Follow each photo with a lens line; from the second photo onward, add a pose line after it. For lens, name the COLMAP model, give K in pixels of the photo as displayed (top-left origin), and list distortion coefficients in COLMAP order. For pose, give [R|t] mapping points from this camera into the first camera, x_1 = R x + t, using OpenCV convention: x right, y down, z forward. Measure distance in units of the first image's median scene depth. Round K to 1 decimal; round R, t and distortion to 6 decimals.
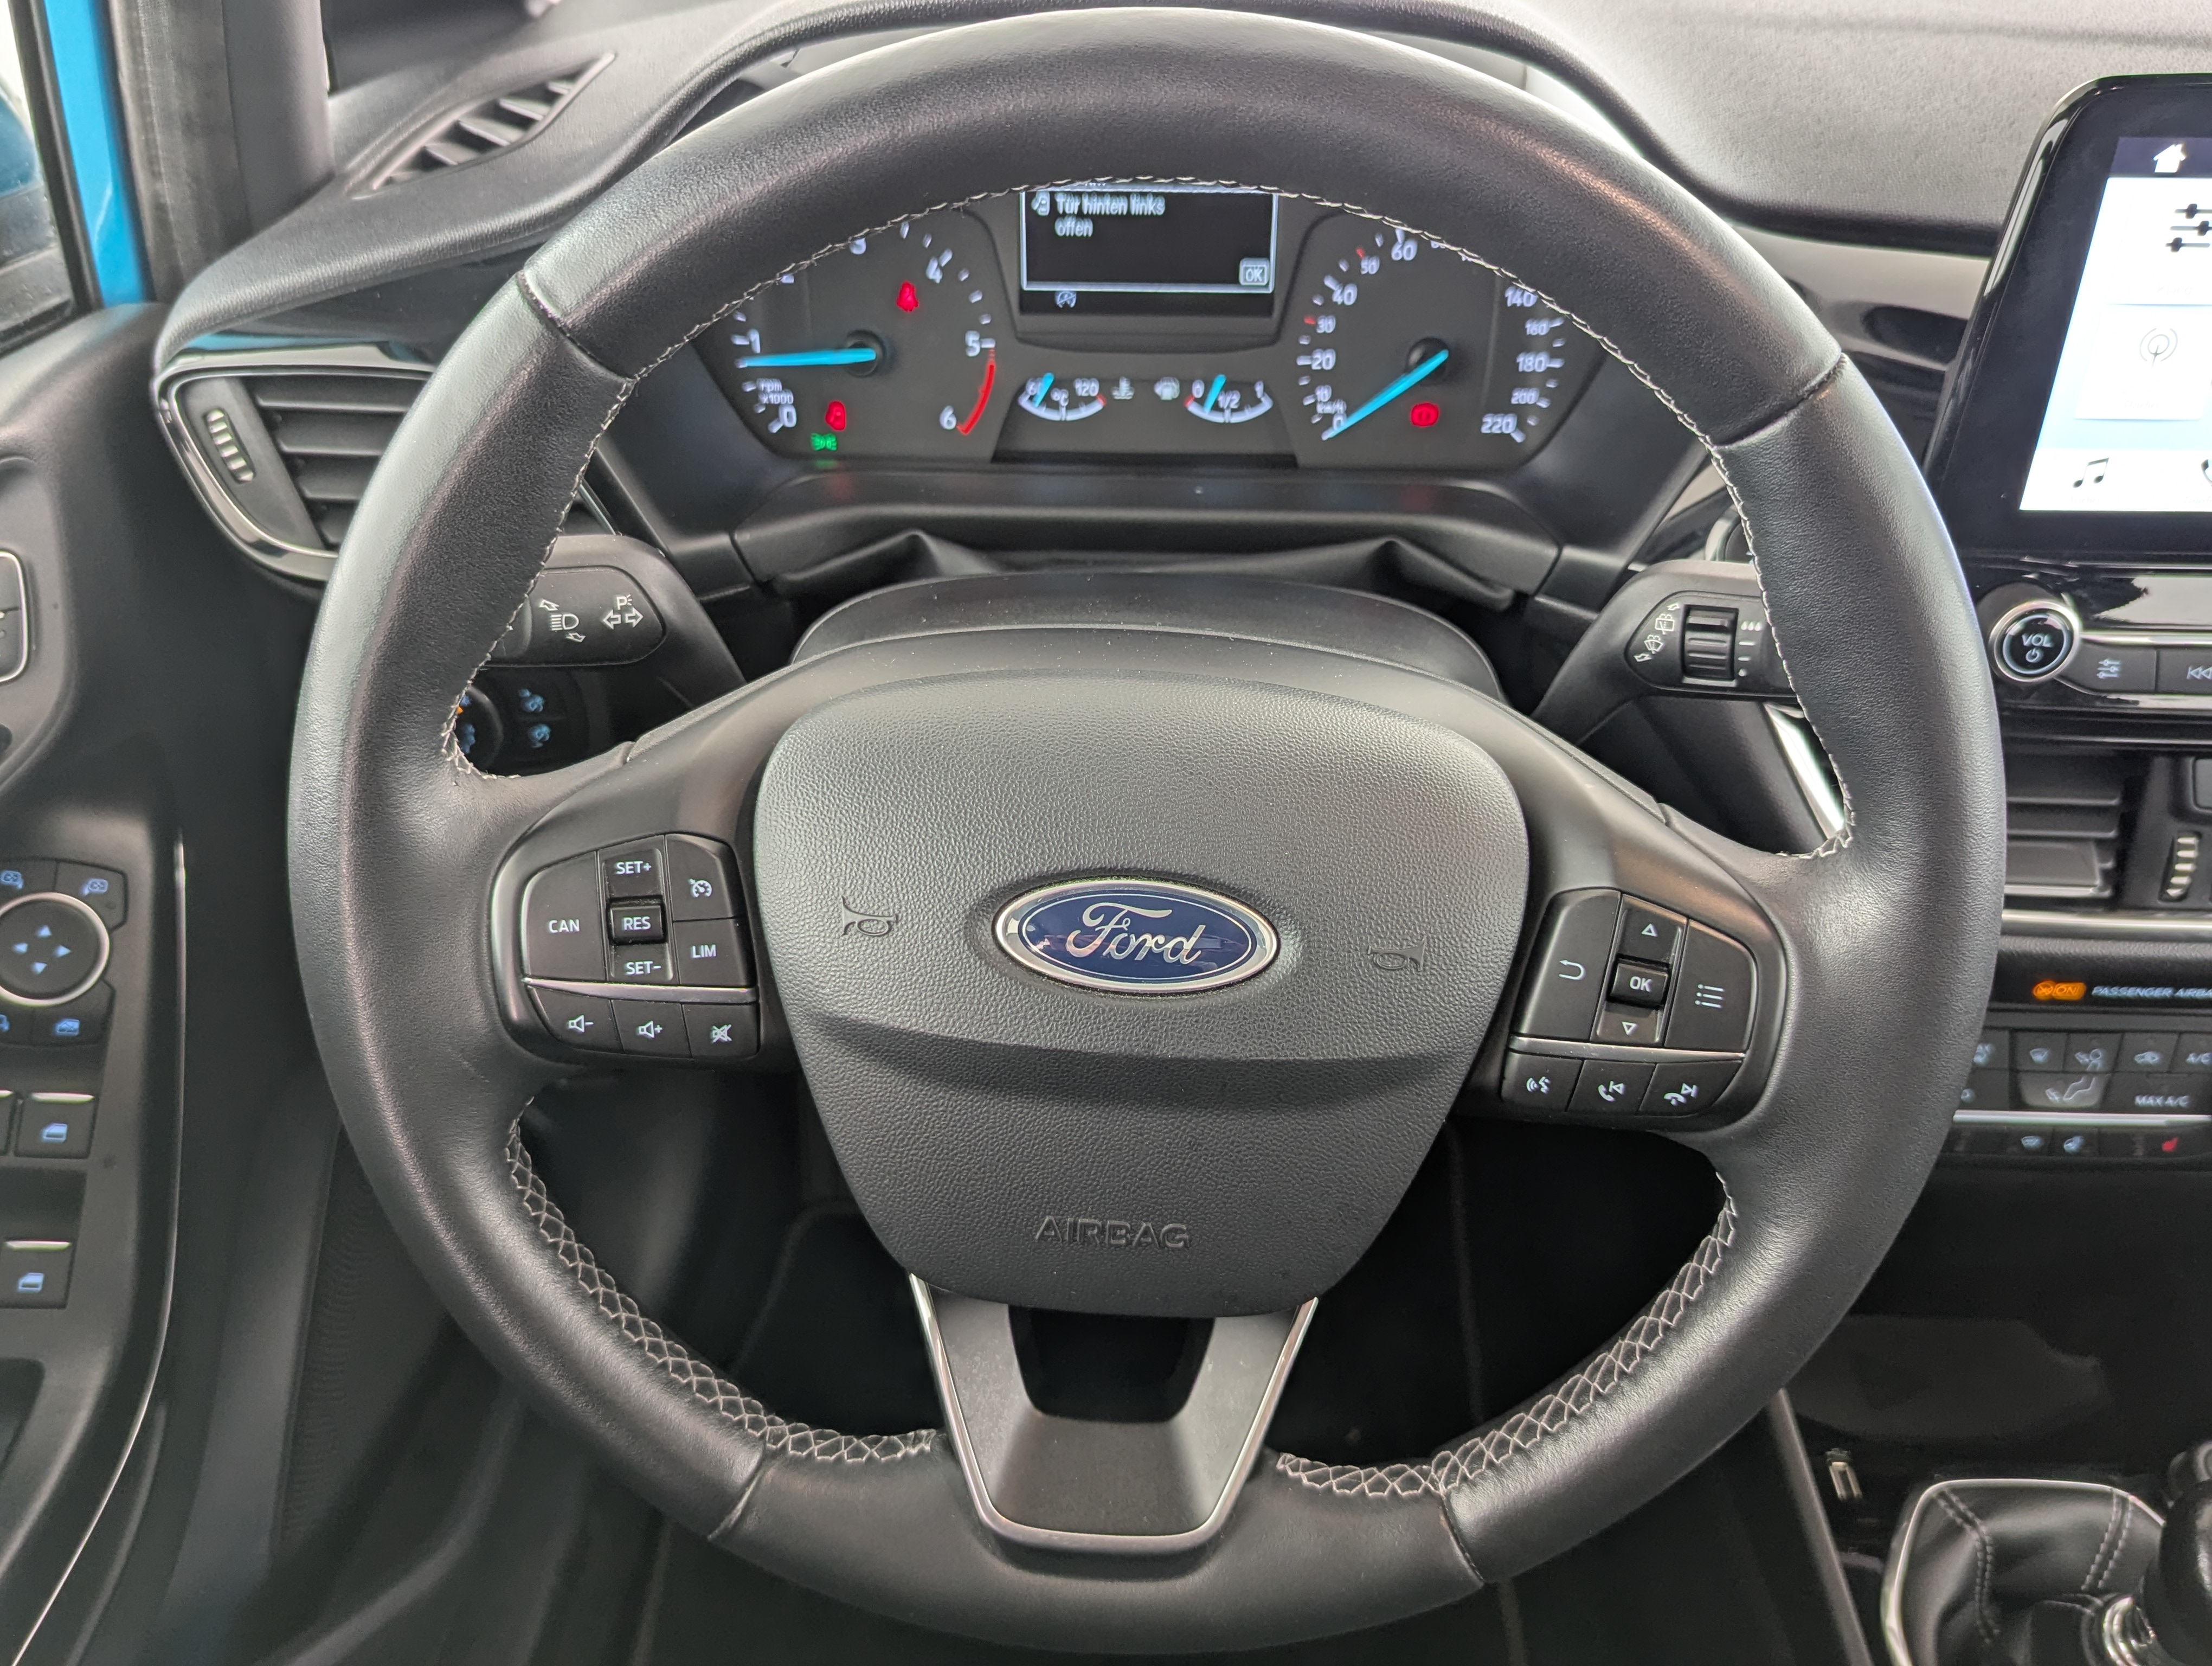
lens RADIAL K [[1830.4, 0, 1108.2], [0, 1830.4, 849.2], [0, 0, 1]] dist [0.021600, -0.014707]
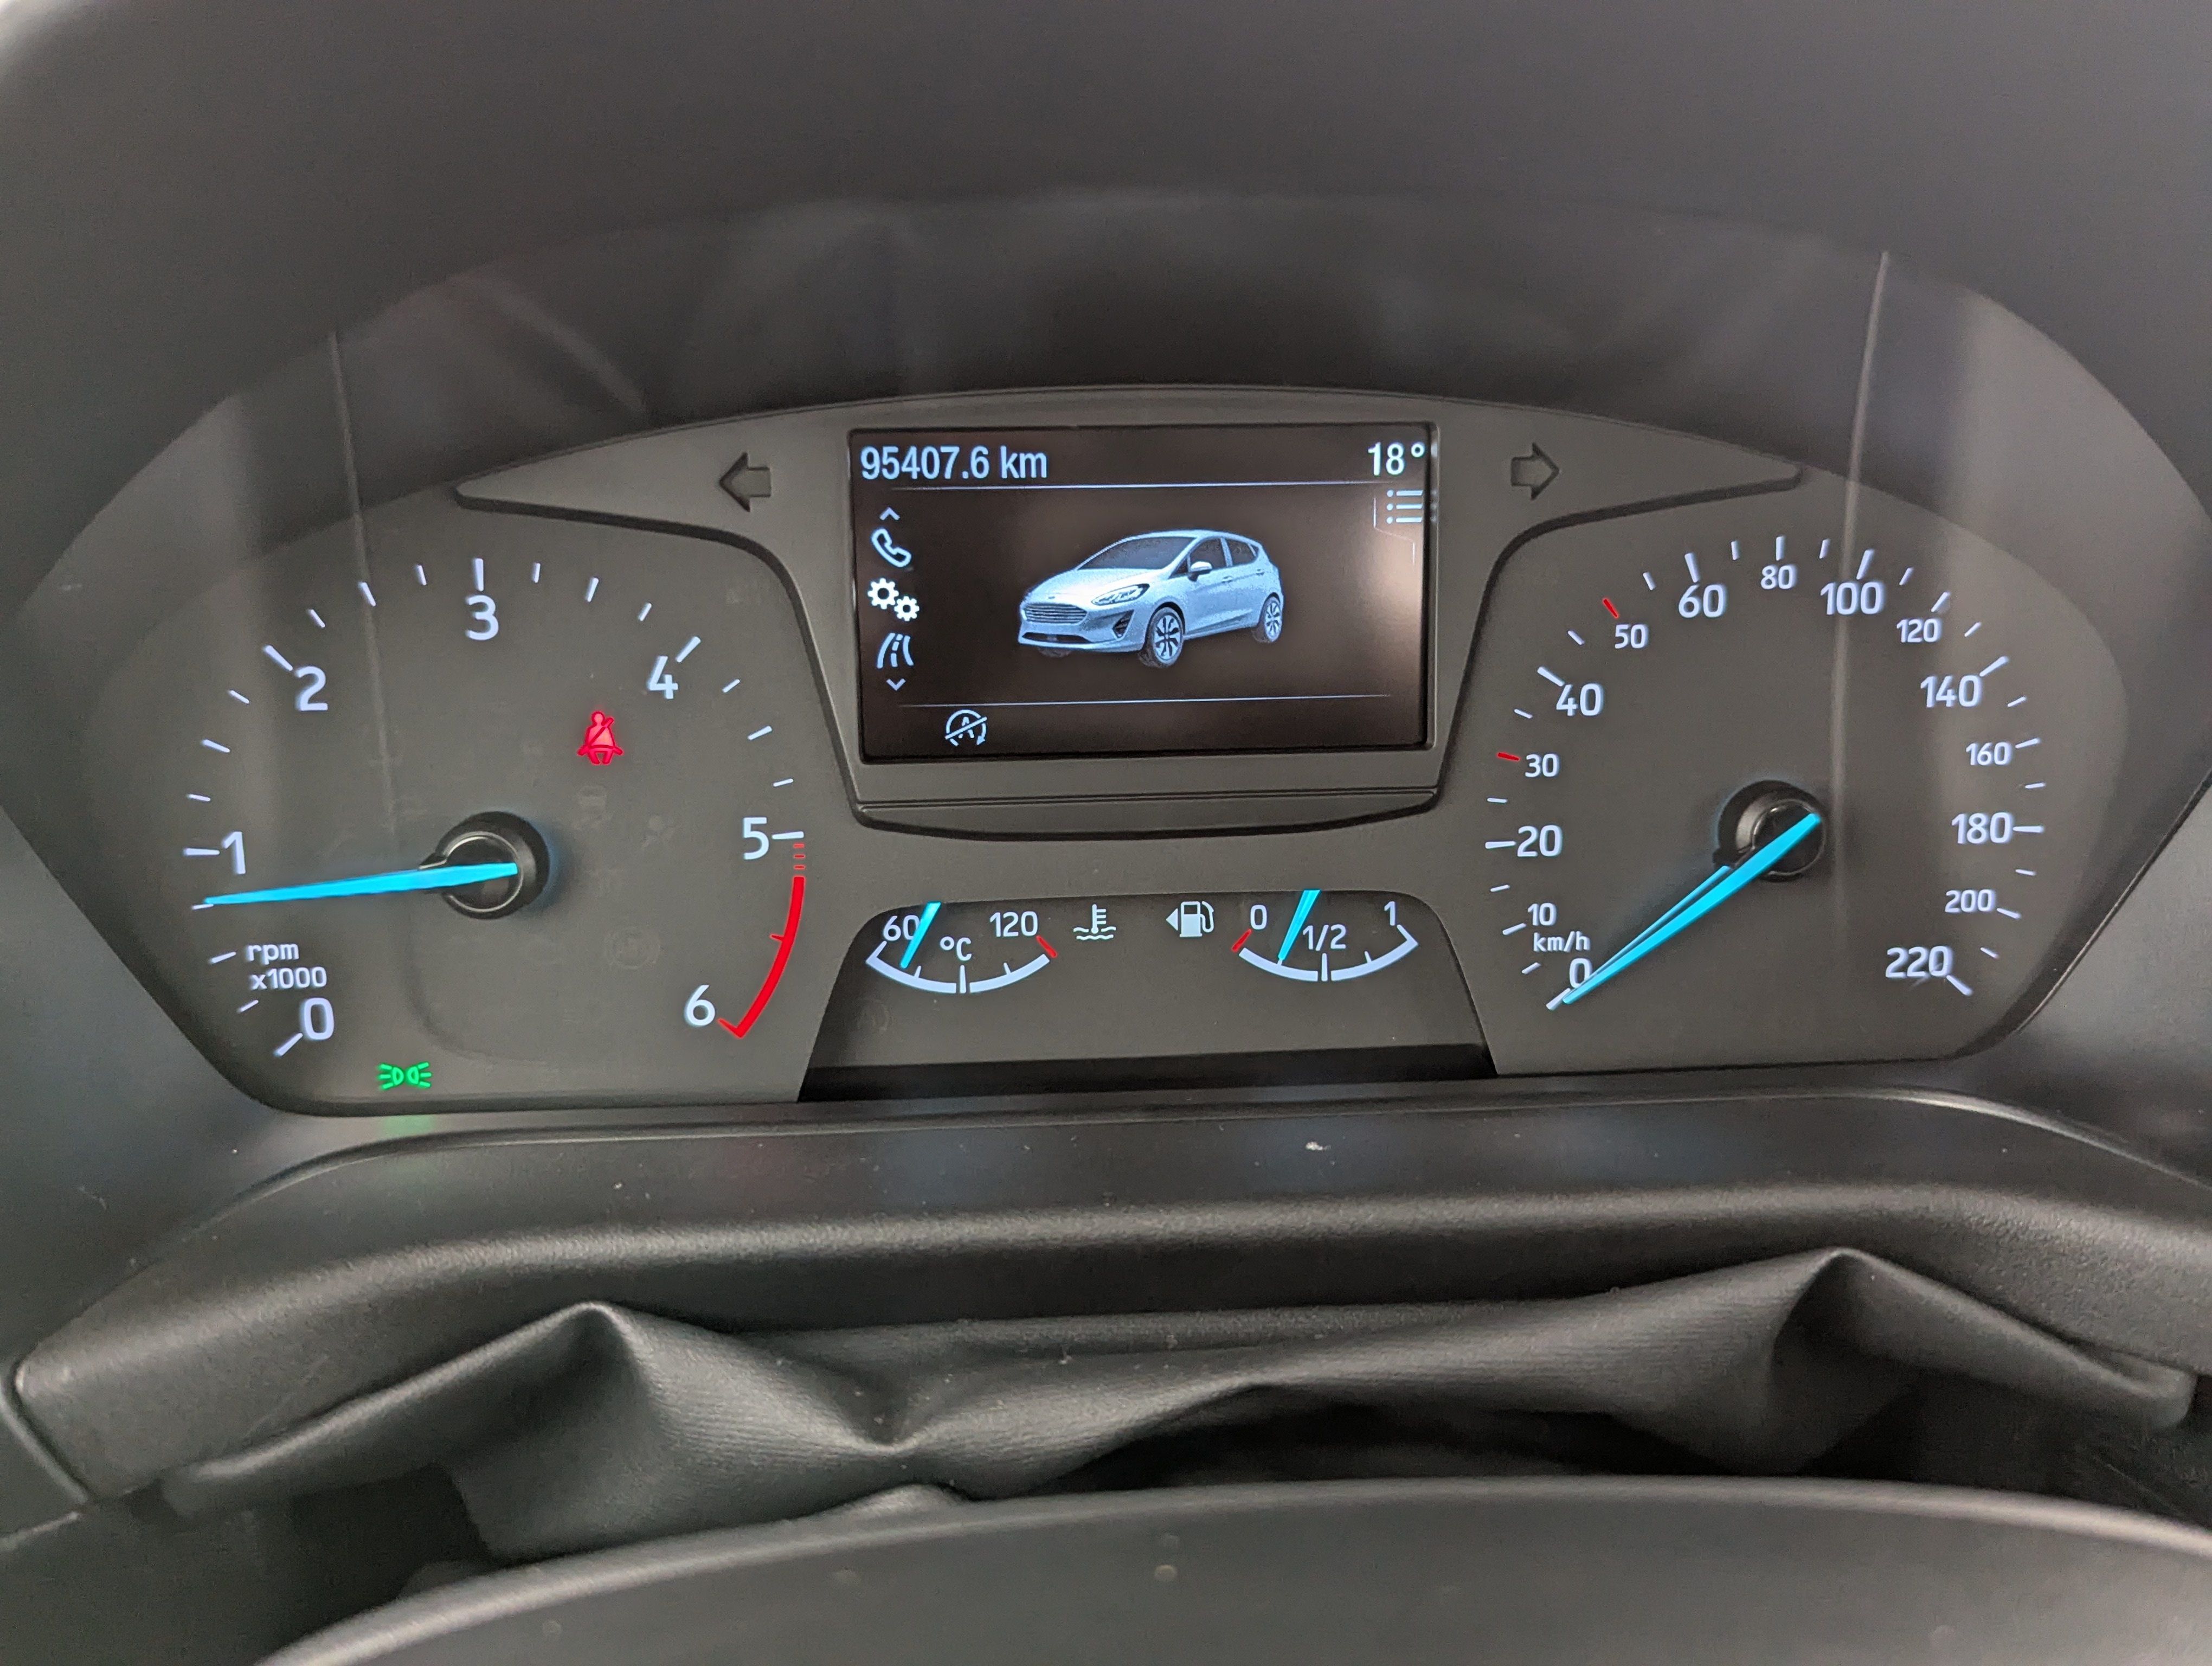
lens RADIAL K [[1830.4, 0, 1110.1], [0, 1830.4, 828.0], [0, 0, 1]] dist [0.021600, -0.014707]
pose [[0.994457, -0.038059, 0.098015, -0.032348], [0.067709, 0.944979, -0.320047, -0.132089], [-0.080441, 0.324910, 0.942318, 0.581372]]
